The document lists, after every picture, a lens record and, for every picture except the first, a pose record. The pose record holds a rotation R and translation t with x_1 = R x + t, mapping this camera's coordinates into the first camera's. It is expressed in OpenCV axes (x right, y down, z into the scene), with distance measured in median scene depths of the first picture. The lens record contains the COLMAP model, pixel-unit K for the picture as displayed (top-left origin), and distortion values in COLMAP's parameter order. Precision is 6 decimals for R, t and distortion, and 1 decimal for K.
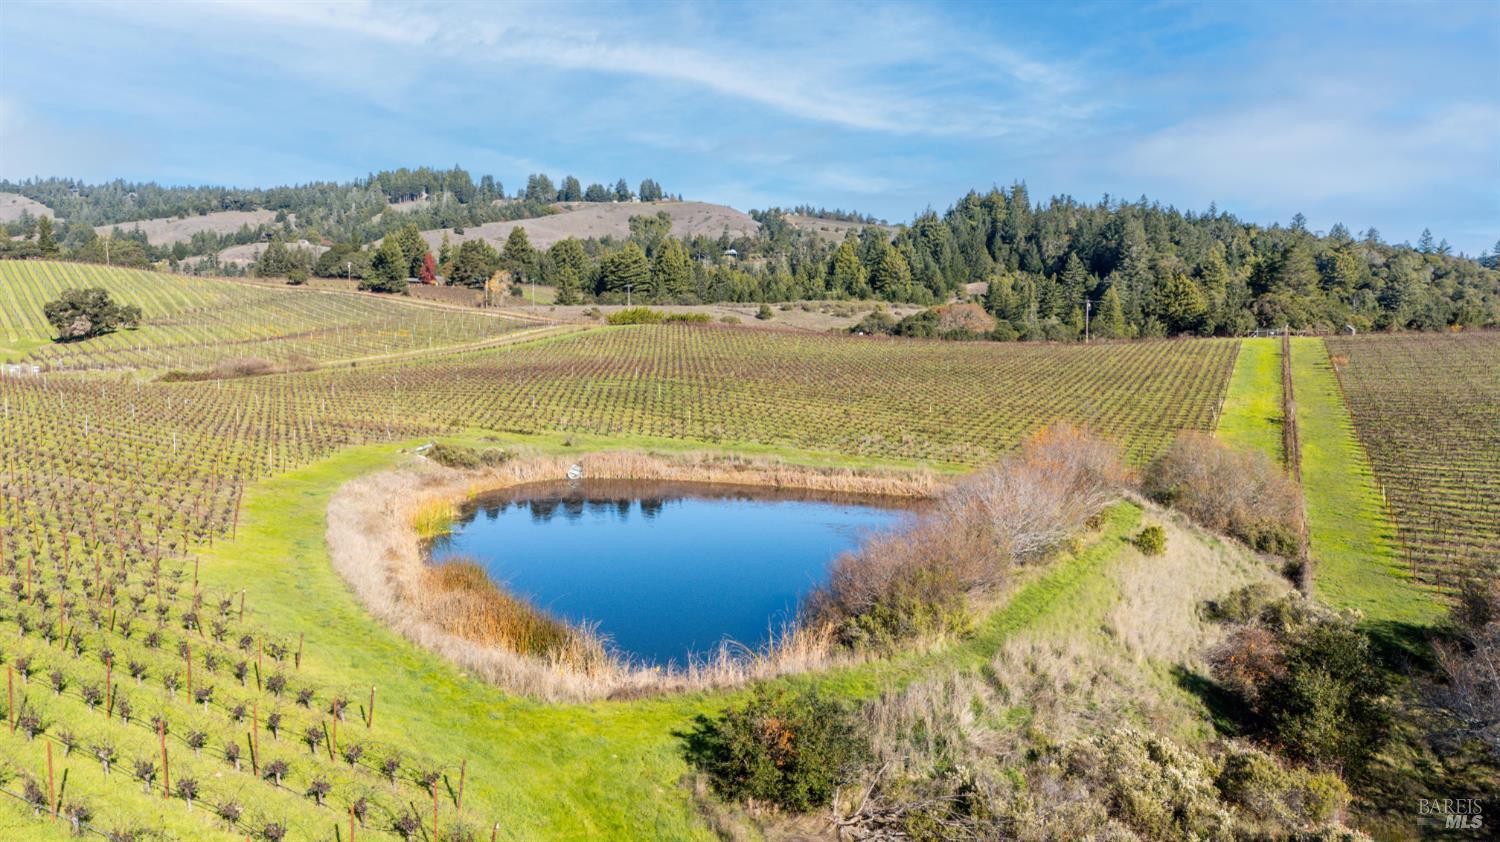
lens RADIAL K [[1094.2, 0, 750.0], [0, 1094.2, 421.0], [0, 0, 1]] dist [0.089629, -0.084341]
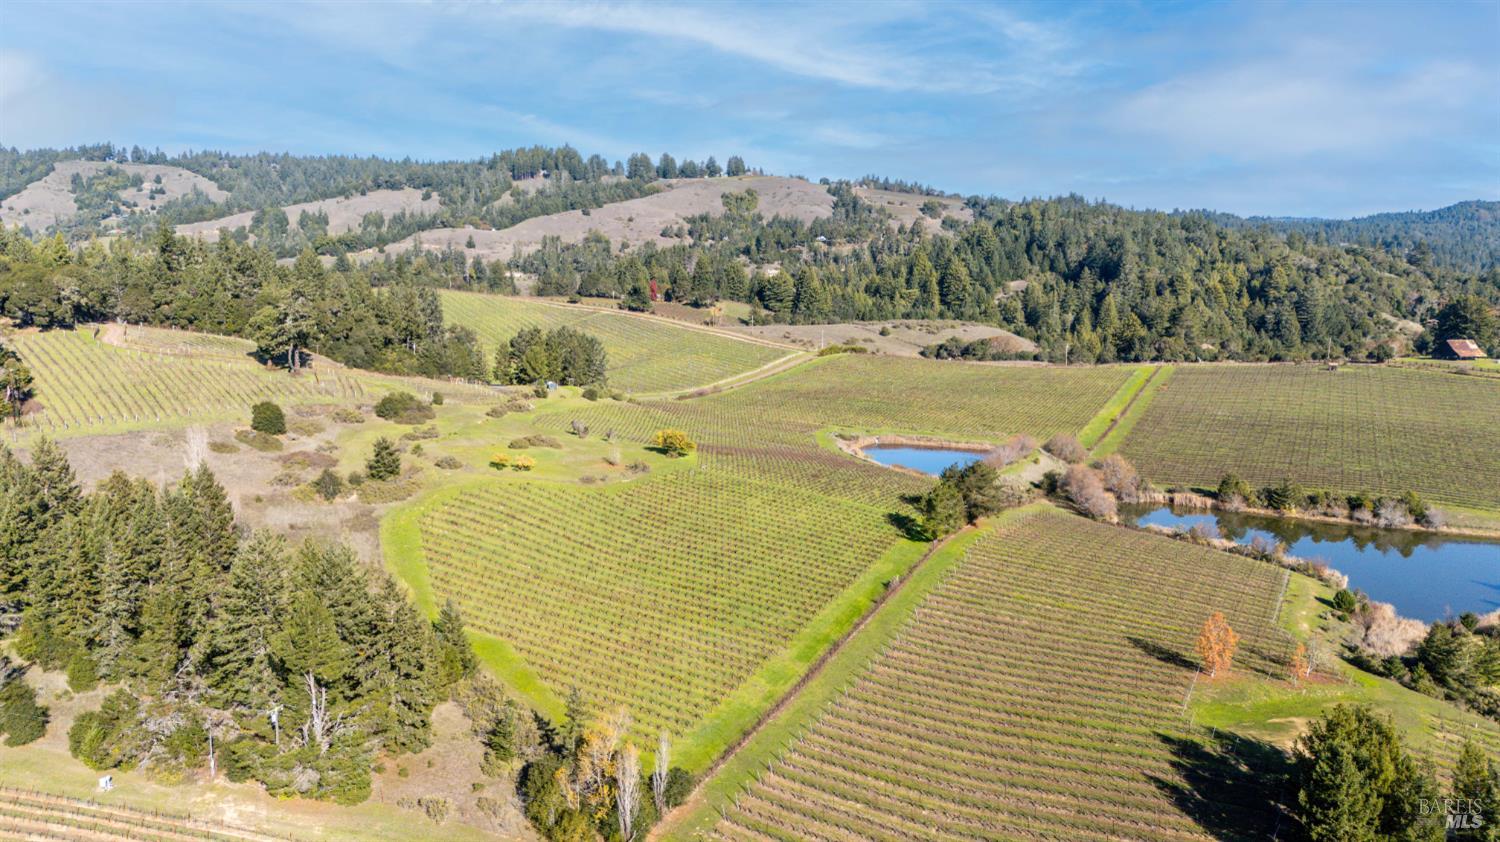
lens RADIAL K [[1094.2, 0, 750.0], [0, 1094.2, 421.0], [0, 0, 1]] dist [0.089629, -0.084341]
pose [[0.999106, -0.000424, -0.042265, -0.060548], [0.003035, 0.998089, 0.061723, -0.032846], [0.042158, -0.061796, 0.997198, -0.342807]]
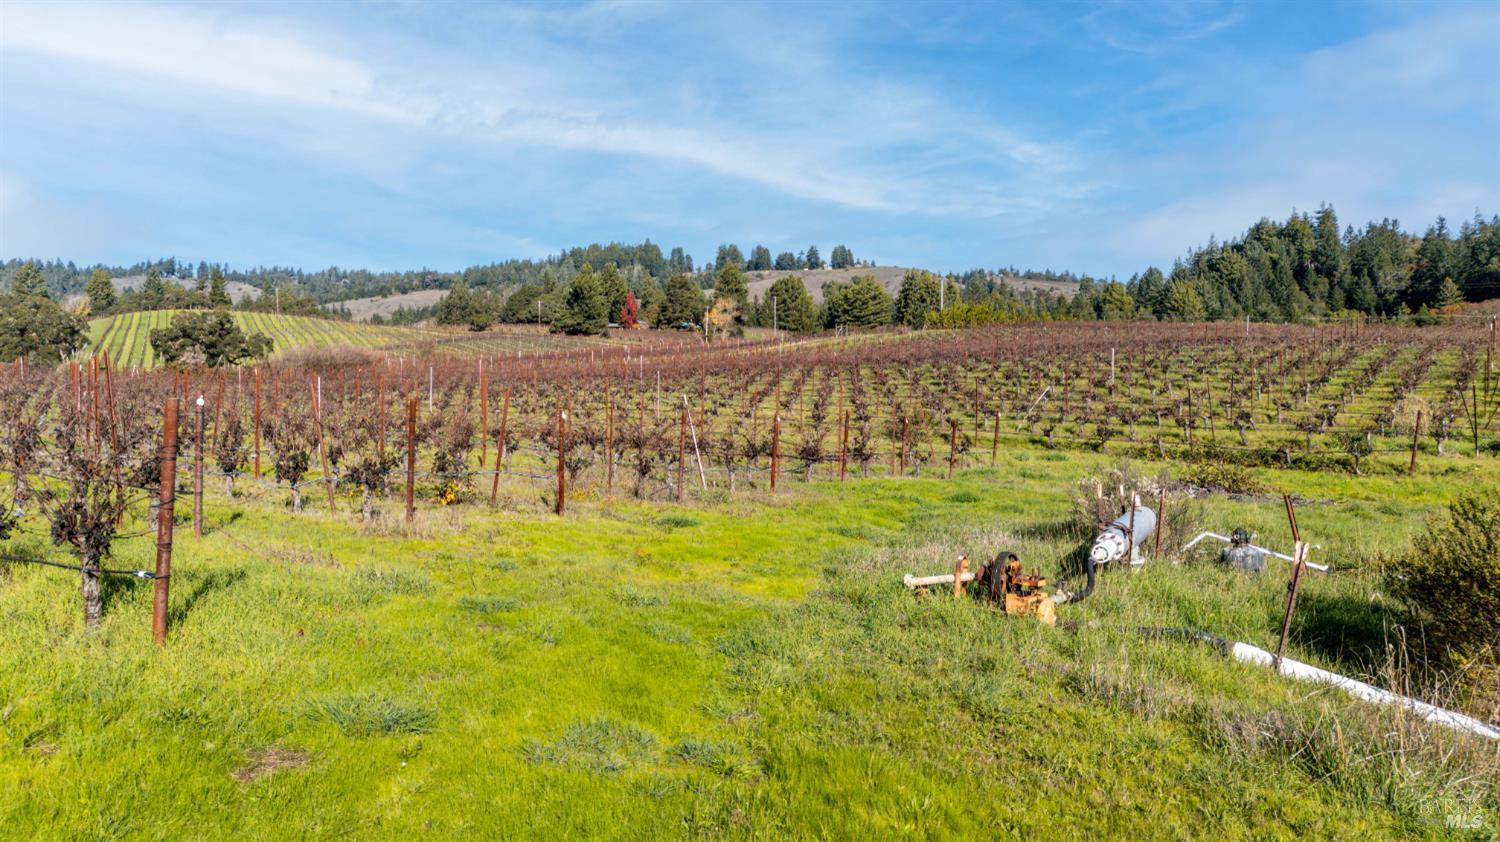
lens RADIAL K [[1094.2, 0, 750.0], [0, 1094.2, 421.0], [0, 0, 1]] dist [0.089629, -0.084341]
pose [[0.987524, -0.007490, -0.157293, -0.046775], [-0.004023, 0.997342, -0.072749, 0.003166], [0.157420, 0.072474, 0.984869, 0.132536]]
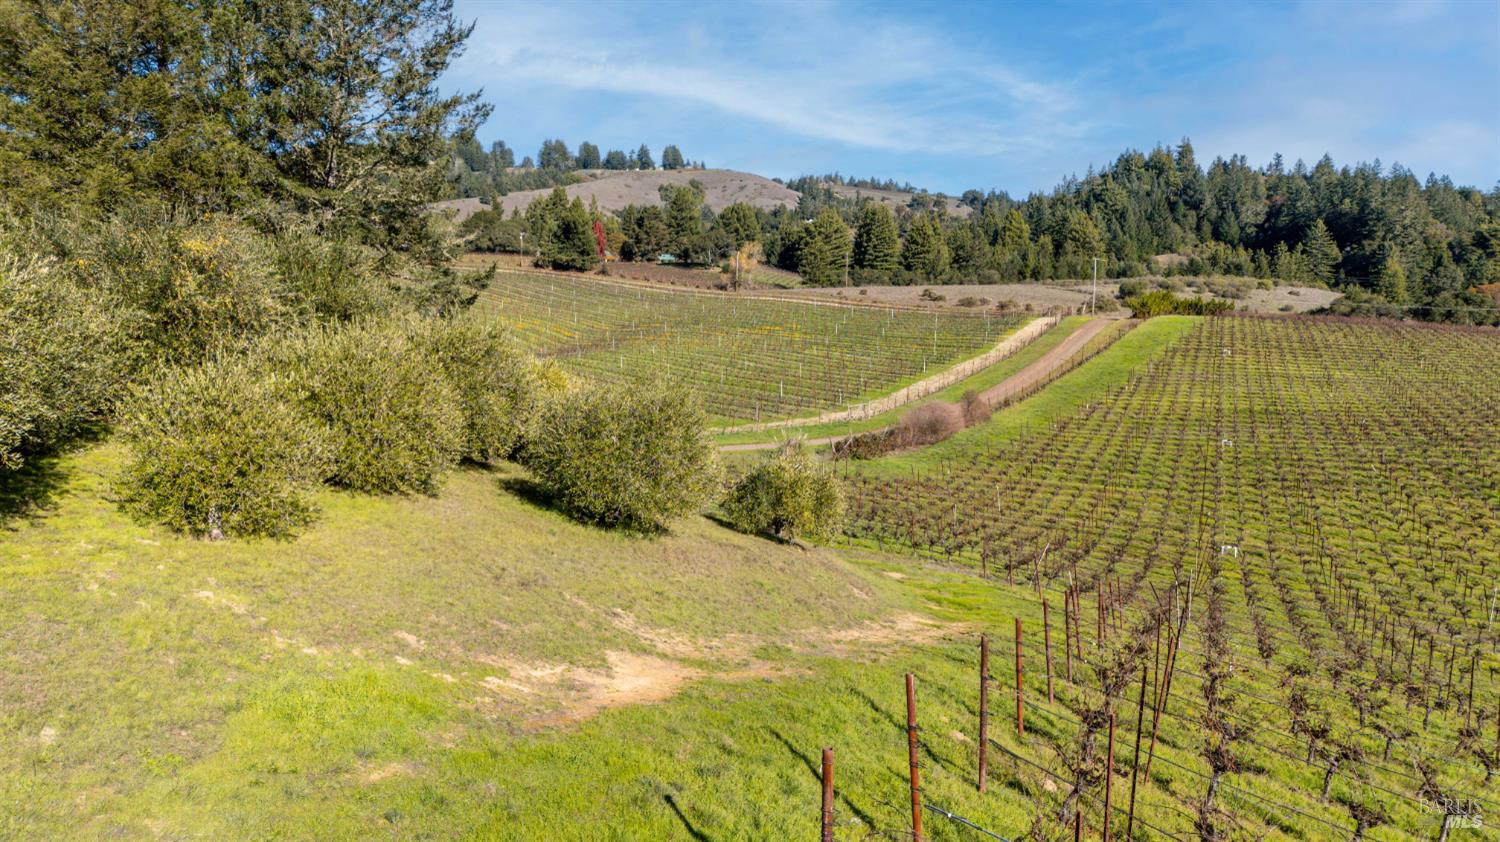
lens RADIAL K [[1094.2, 0, 750.0], [0, 1094.2, 421.0], [0, 0, 1]] dist [0.089629, -0.084341]
pose [[0.999200, -0.007858, 0.039200, -0.138501], [0.006924, 0.999690, 0.023919, -0.015454], [-0.039376, -0.023628, 0.998945, 0.118417]]
